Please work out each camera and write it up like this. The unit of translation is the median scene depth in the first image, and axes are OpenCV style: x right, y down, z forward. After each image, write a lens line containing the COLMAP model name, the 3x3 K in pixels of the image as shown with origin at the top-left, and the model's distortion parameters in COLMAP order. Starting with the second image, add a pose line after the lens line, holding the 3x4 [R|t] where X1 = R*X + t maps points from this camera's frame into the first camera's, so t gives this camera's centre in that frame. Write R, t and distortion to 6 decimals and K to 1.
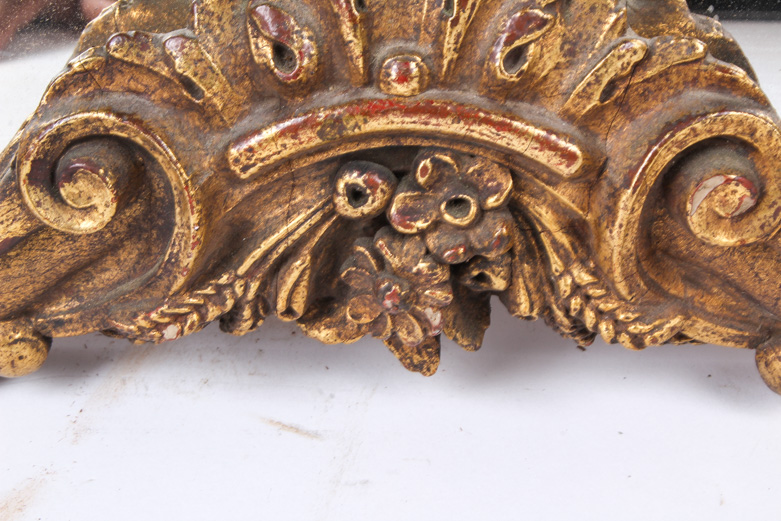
lens RADIAL K [[1915.0, 0, 390.5], [0, 1915.0, 260.5], [0, 0, 1]] dist [0.064385, 0.534666]
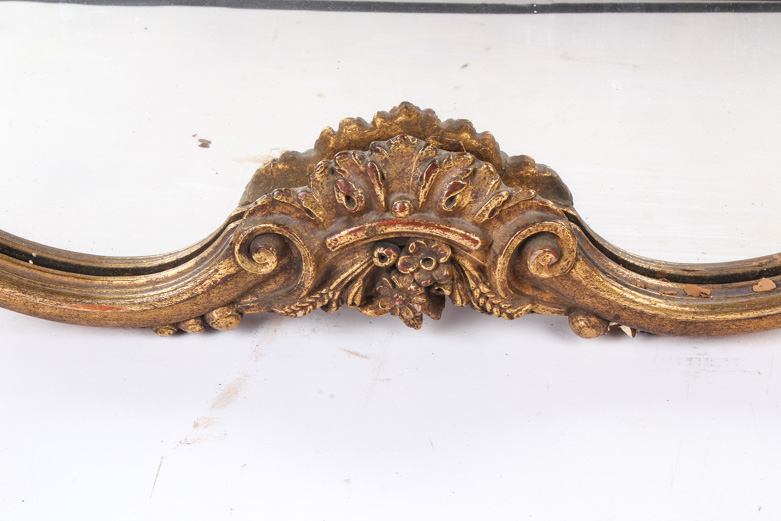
lens RADIAL K [[1915.0, 0, 390.5], [0, 1915.0, 260.5], [0, 0, 1]] dist [0.064385, 0.534666]
pose [[0.999676, -0.008464, -0.024003, 0.045808], [0.010974, 0.994258, 0.106445, -0.270624], [0.022964, -0.106674, 0.994029, -1.249566]]
